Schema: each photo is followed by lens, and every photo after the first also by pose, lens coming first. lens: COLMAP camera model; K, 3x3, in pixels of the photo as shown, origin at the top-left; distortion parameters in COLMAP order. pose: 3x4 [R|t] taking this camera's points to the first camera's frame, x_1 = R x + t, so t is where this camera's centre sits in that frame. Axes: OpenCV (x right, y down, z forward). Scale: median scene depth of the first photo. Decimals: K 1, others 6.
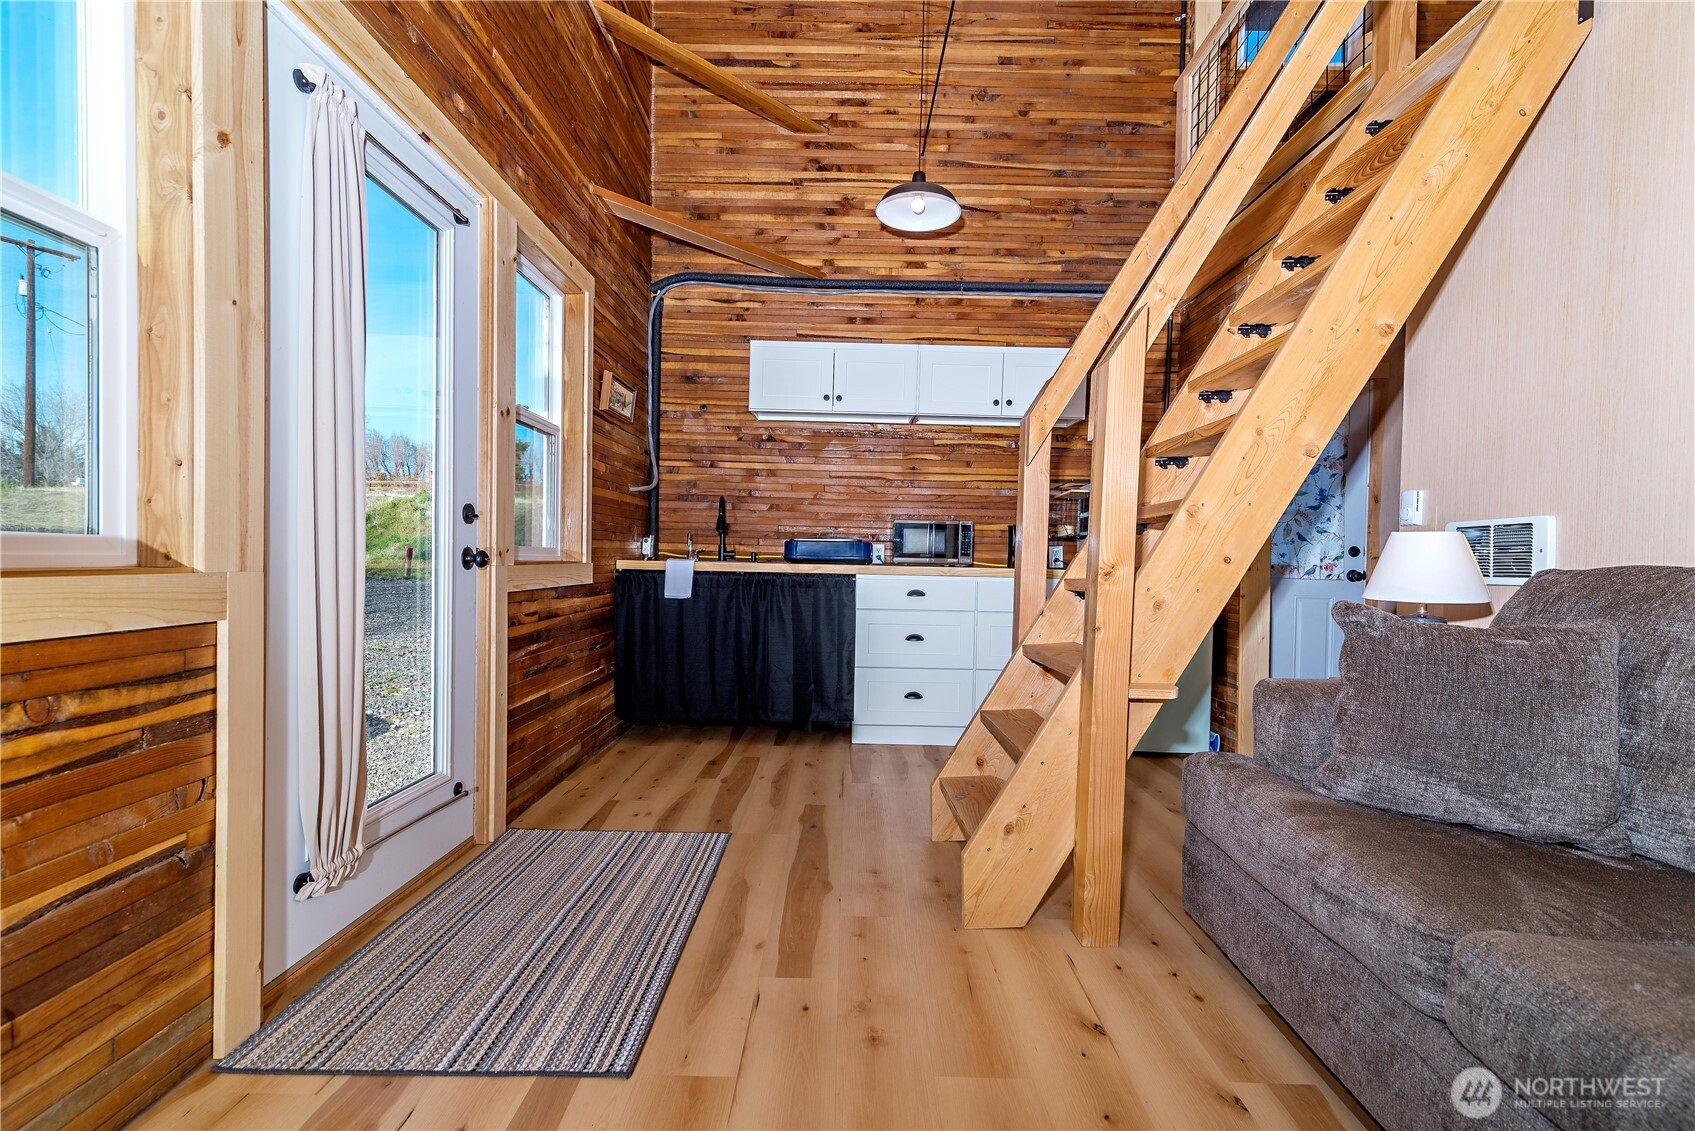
lens RADIAL K [[780.7, 0, 849.6], [0, 780.7, 561.8], [0, 0, 1]] dist [0.013902, -0.000024]
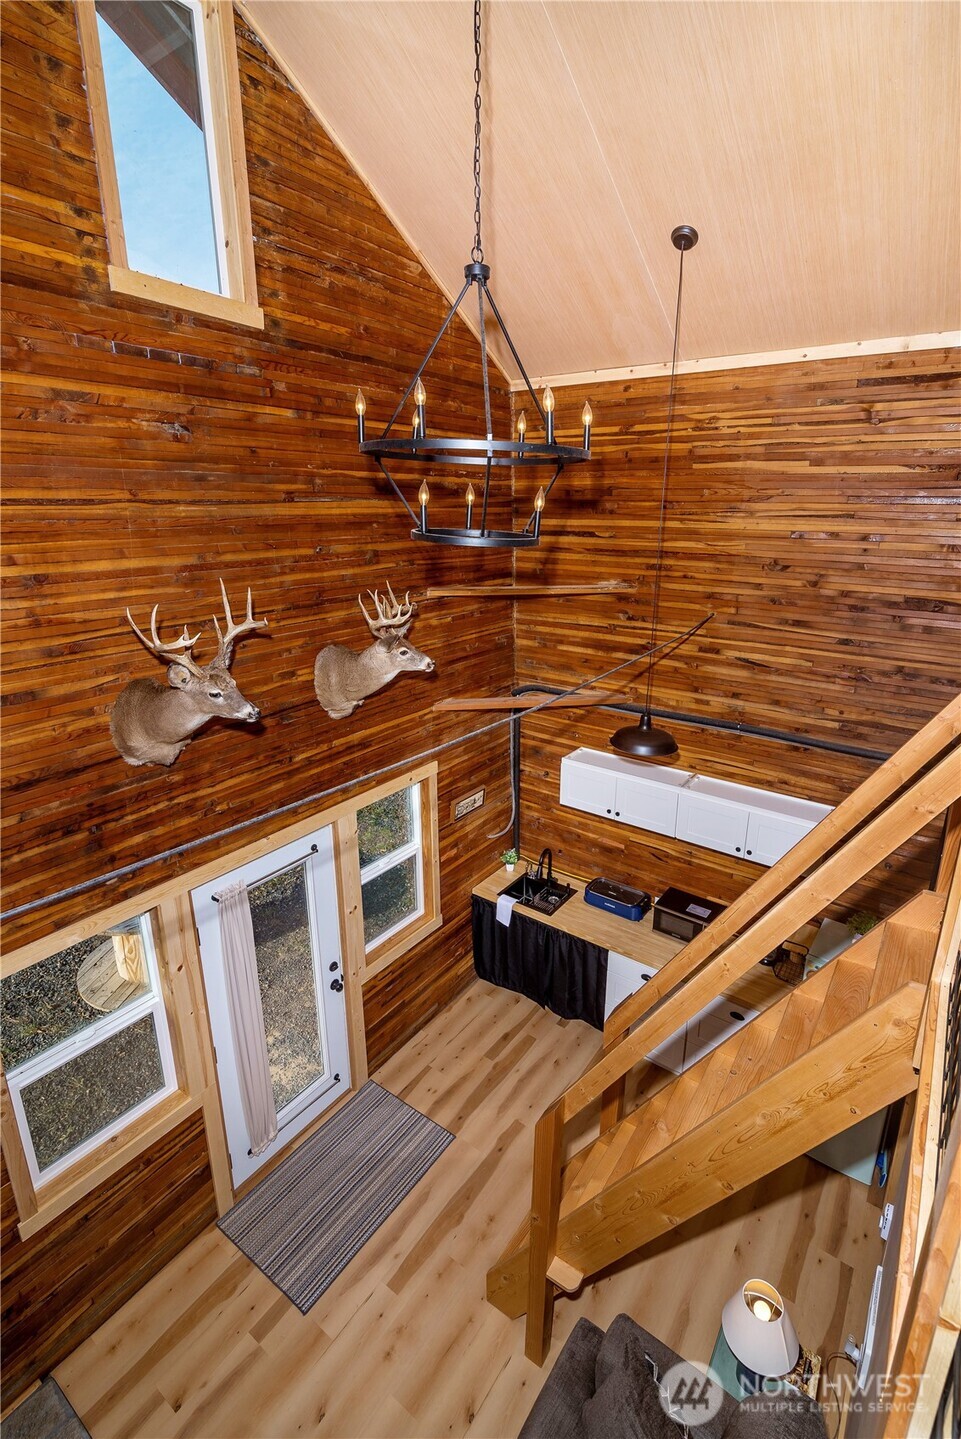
lens RADIAL K [[684.2, 0, 471.6], [0, 684.2, 713.1], [0, 0, 1]] dist [0.003711, 0.000889]
pose [[0.805451, 0.156243, -0.571697, 0.719838], [0.008905, 0.961325, 0.275273, -1.180388], [0.592596, -0.226810, 0.772908, -0.020154]]
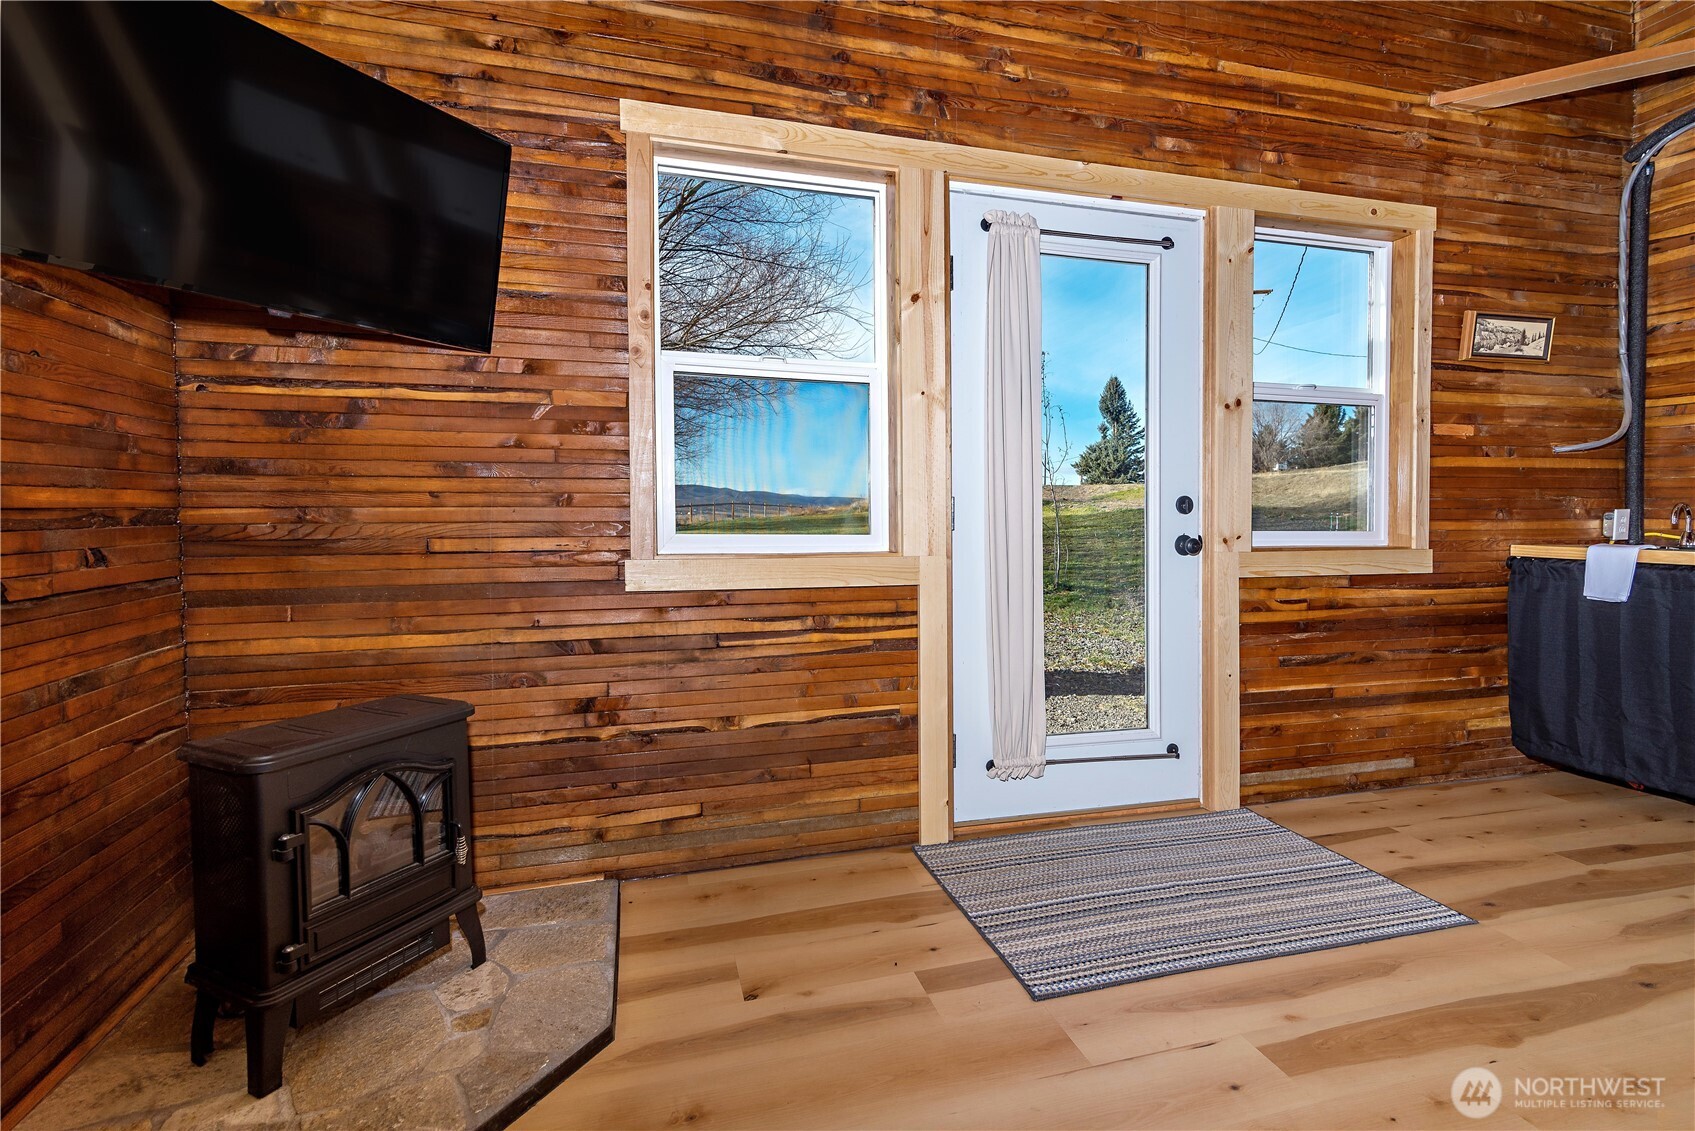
lens RADIAL K [[765.2, 0, 840.6], [0, 765.2, 537.4], [0, 0, 1]] dist [0.012816, -0.000018]
pose [[0.258477, 0.011268, -0.965952, 0.432185], [-0.002359, 0.999936, 0.011034, -0.025867], [0.966014, -0.000574, 0.258487, 0.248223]]
